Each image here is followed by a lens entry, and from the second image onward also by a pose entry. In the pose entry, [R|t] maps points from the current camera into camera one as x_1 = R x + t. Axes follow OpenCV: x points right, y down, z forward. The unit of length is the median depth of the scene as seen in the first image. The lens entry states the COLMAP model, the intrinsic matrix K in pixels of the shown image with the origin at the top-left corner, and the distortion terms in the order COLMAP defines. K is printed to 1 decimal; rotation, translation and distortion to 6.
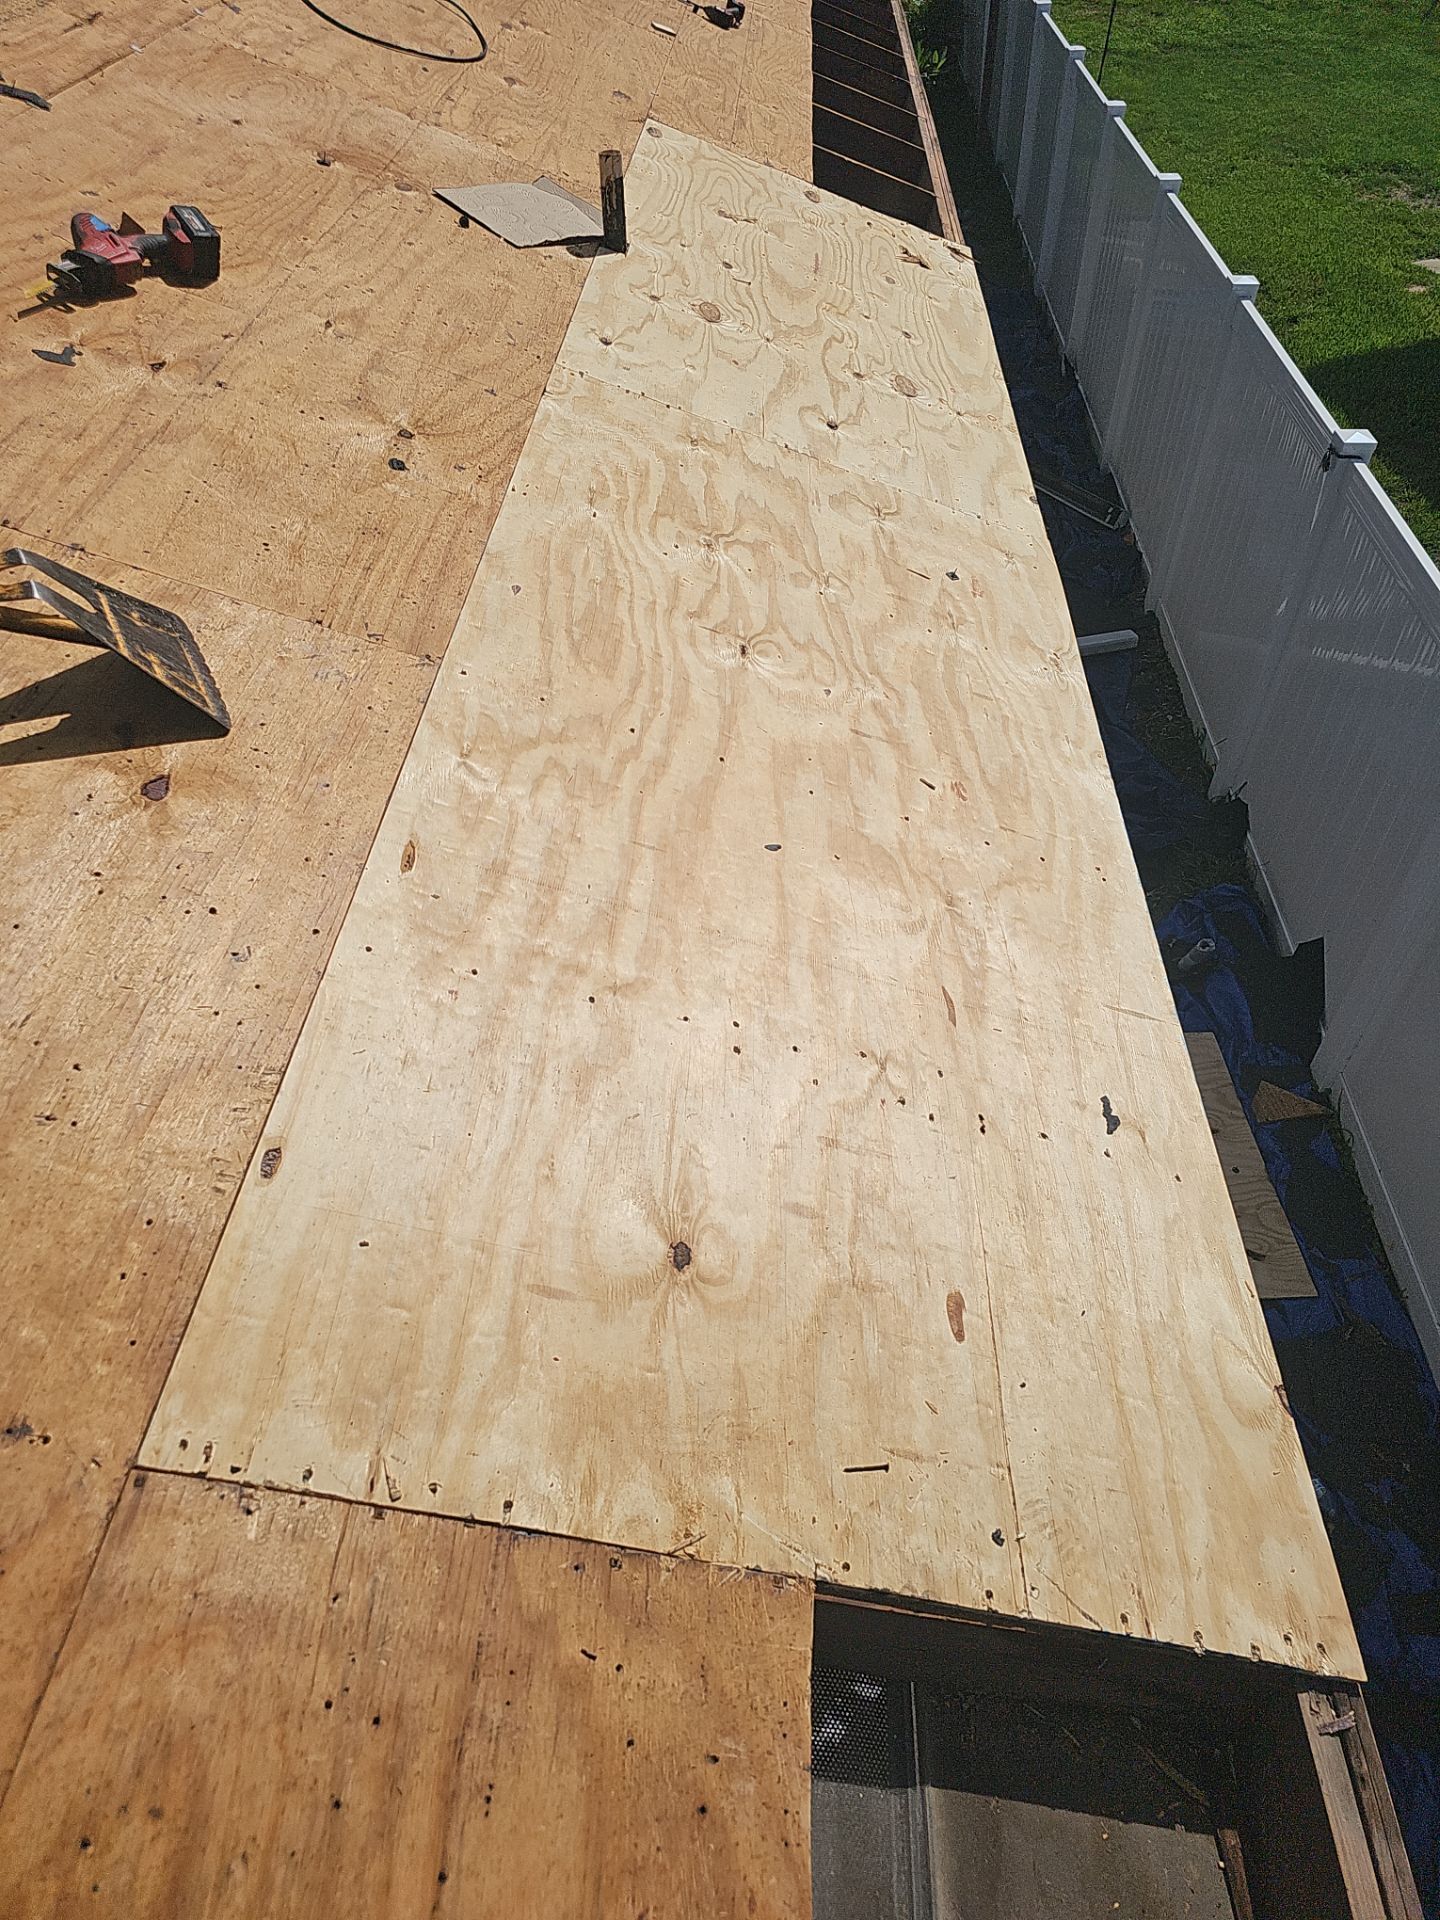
lens RADIAL K [[1356.6, 0, 720.0], [0, 1356.6, 960.0], [0, 0, 1]] dist [0.059415, -0.052373]
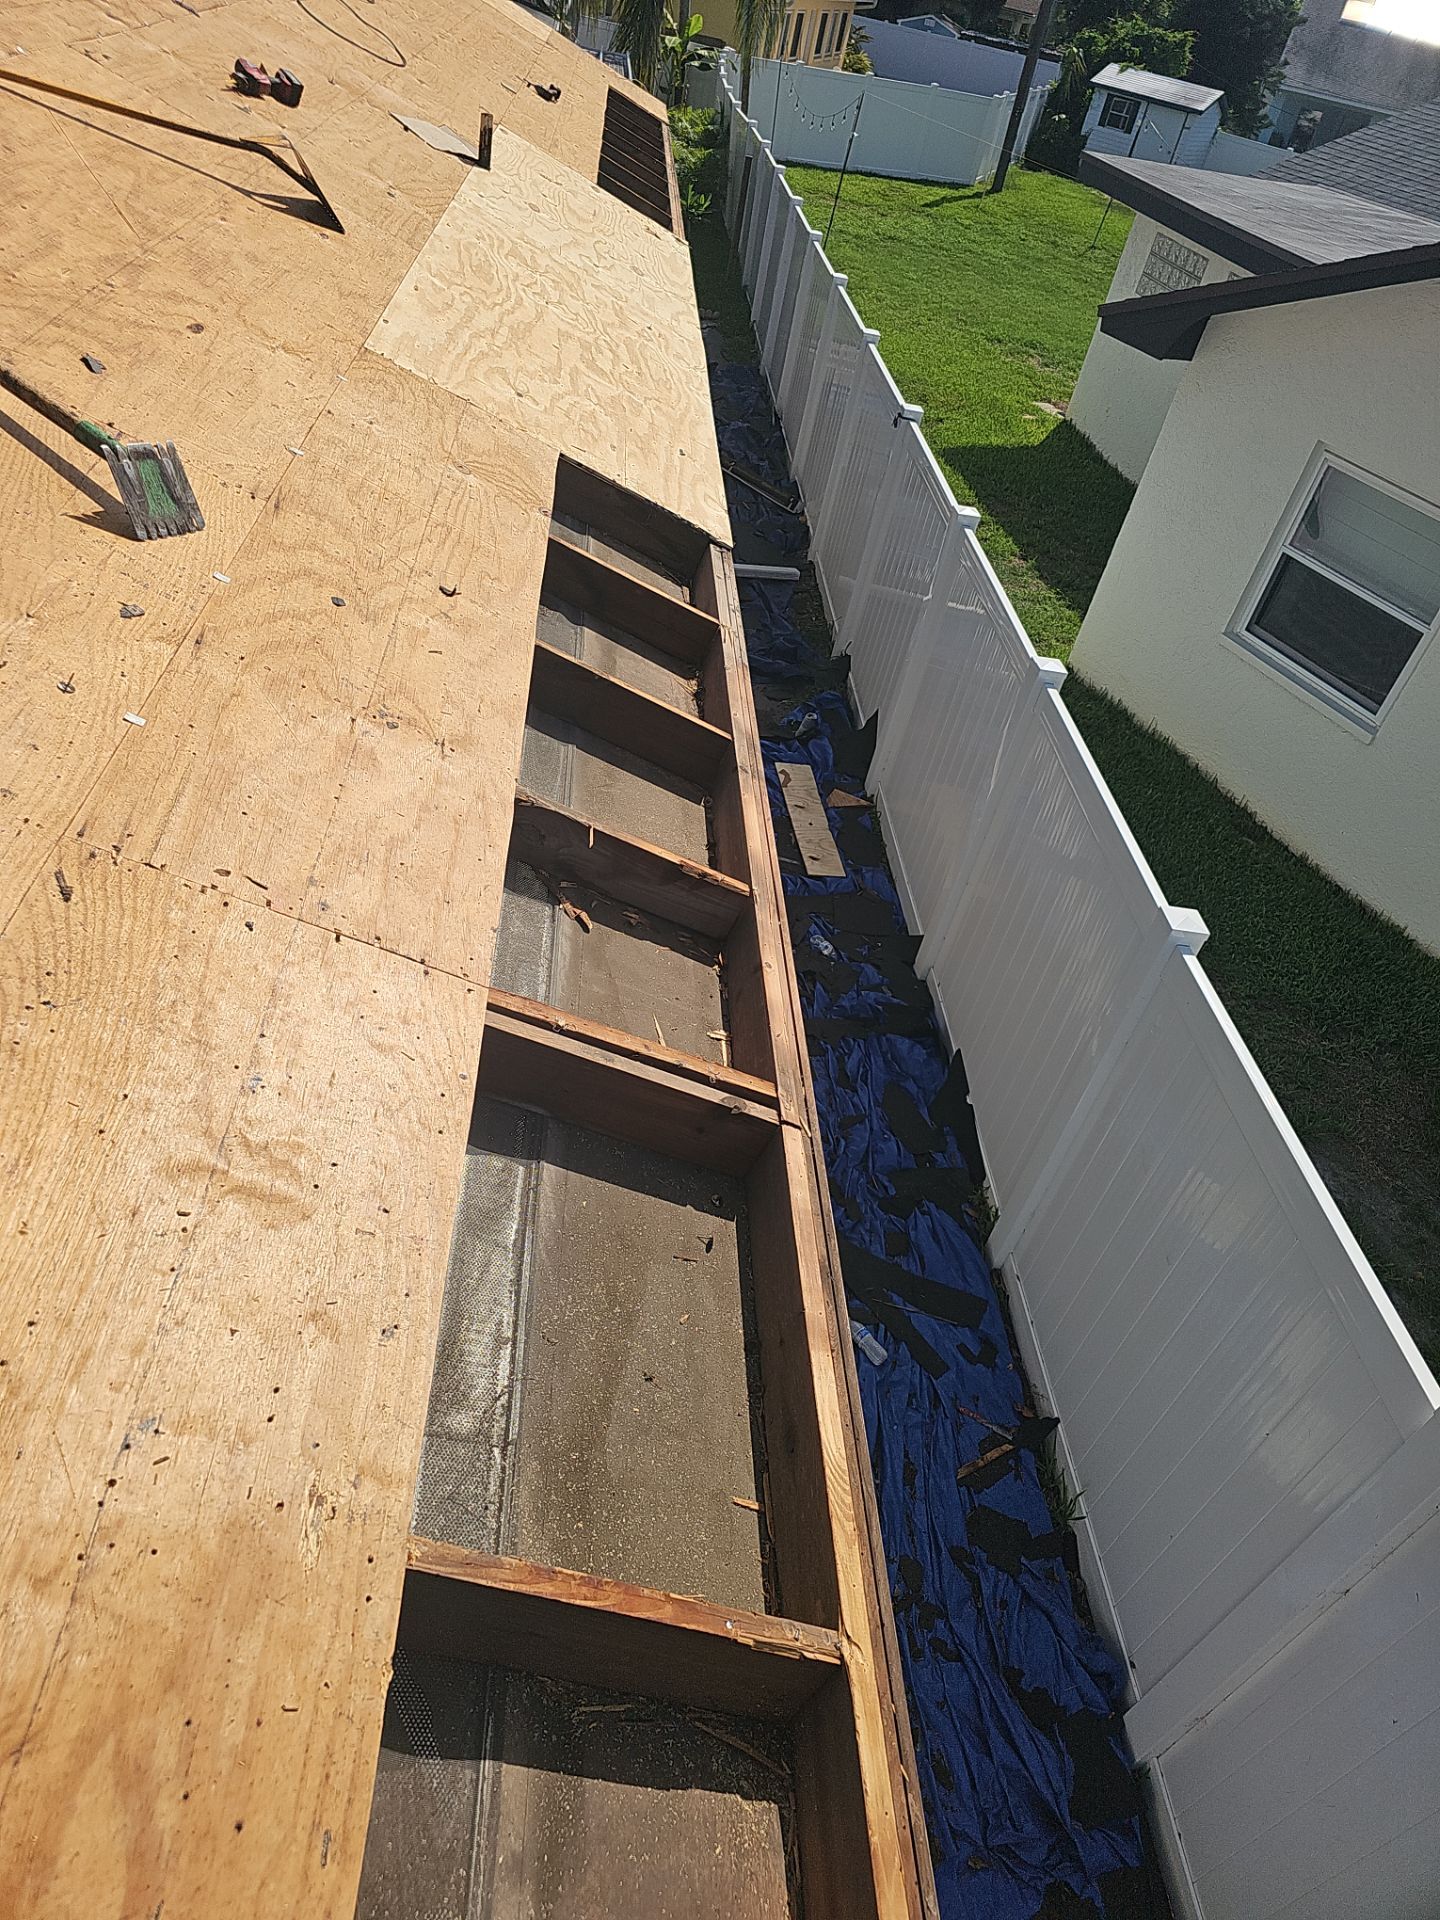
lens RADIAL K [[1356.6, 0, 720.0], [0, 1356.6, 960.0], [0, 0, 1]] dist [0.059415, -0.052373]
pose [[0.977903, 0.088907, 0.189213, -0.016908], [-0.070826, 0.992436, -0.100276, 0.507898], [-0.196697, 0.084659, 0.976803, -0.556353]]
